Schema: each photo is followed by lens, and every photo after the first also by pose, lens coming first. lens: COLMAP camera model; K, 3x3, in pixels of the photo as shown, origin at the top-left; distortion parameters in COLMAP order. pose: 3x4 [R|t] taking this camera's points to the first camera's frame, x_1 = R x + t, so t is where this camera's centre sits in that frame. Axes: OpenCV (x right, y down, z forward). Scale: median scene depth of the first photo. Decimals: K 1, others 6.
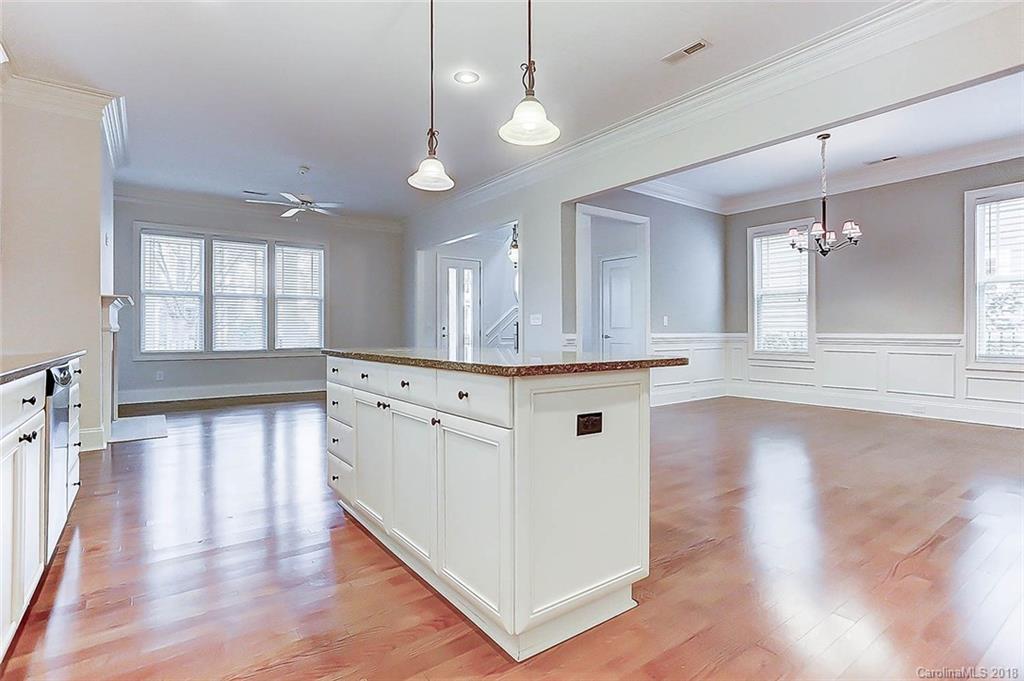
lens RADIAL K [[504.7, 0, 513.3], [0, 504.7, 332.9], [0, 0, 1]] dist [-0.047138, 0.033427]
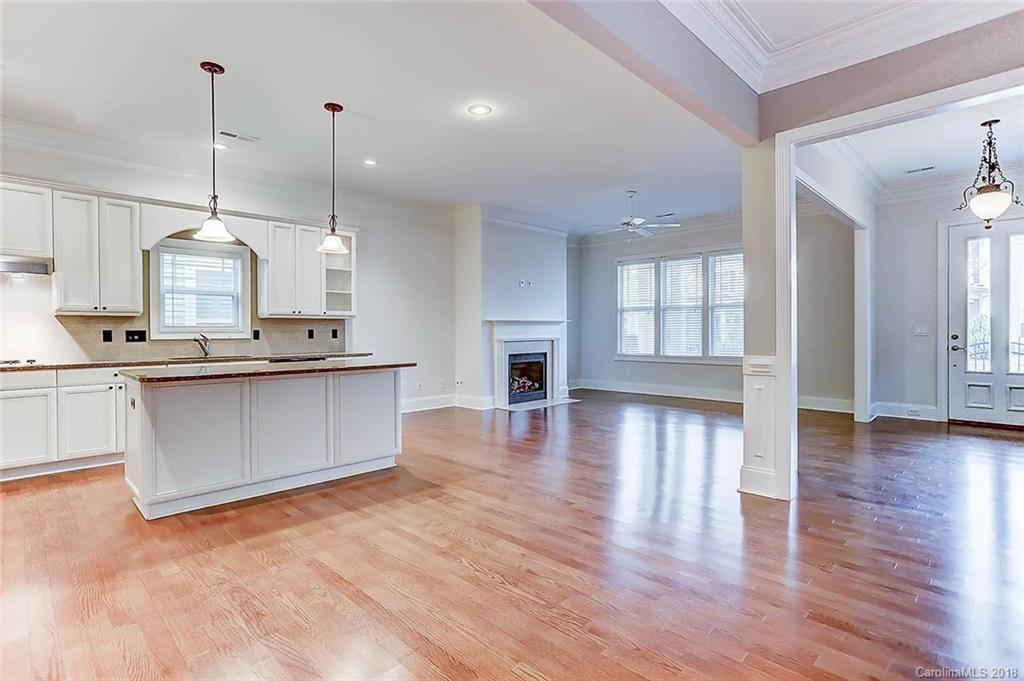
lens RADIAL K [[504.7, 0, 513.3], [0, 504.7, 332.9], [0, 0, 1]] dist [-0.047138, 0.033427]
pose [[0.162148, 0.002718, -0.986763, 0.496684], [-0.000525, 0.999996, 0.002669, -0.020231], [0.986766, 0.000086, 0.162149, 0.464942]]
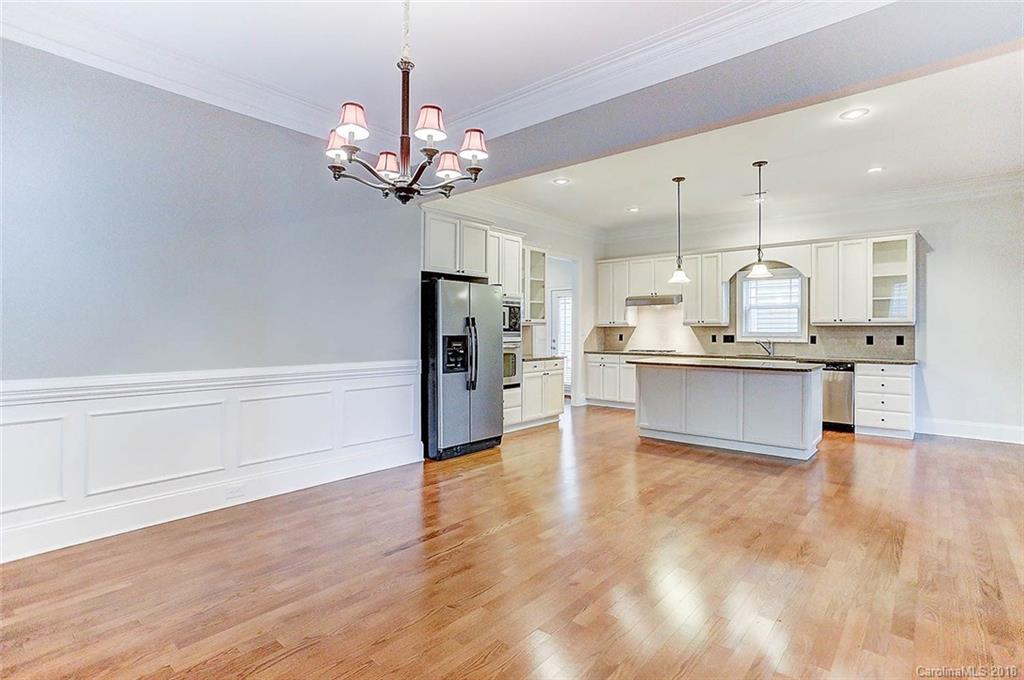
lens RADIAL K [[504.7, 0, 513.3], [0, 504.7, 332.4], [0, 0, 1]] dist [-0.047138, 0.033427]
pose [[-0.972595, -0.000507, -0.232506, 0.425409], [-0.002955, 0.999944, 0.010180, -0.035895], [0.232488, 0.010588, -0.972542, 0.953355]]
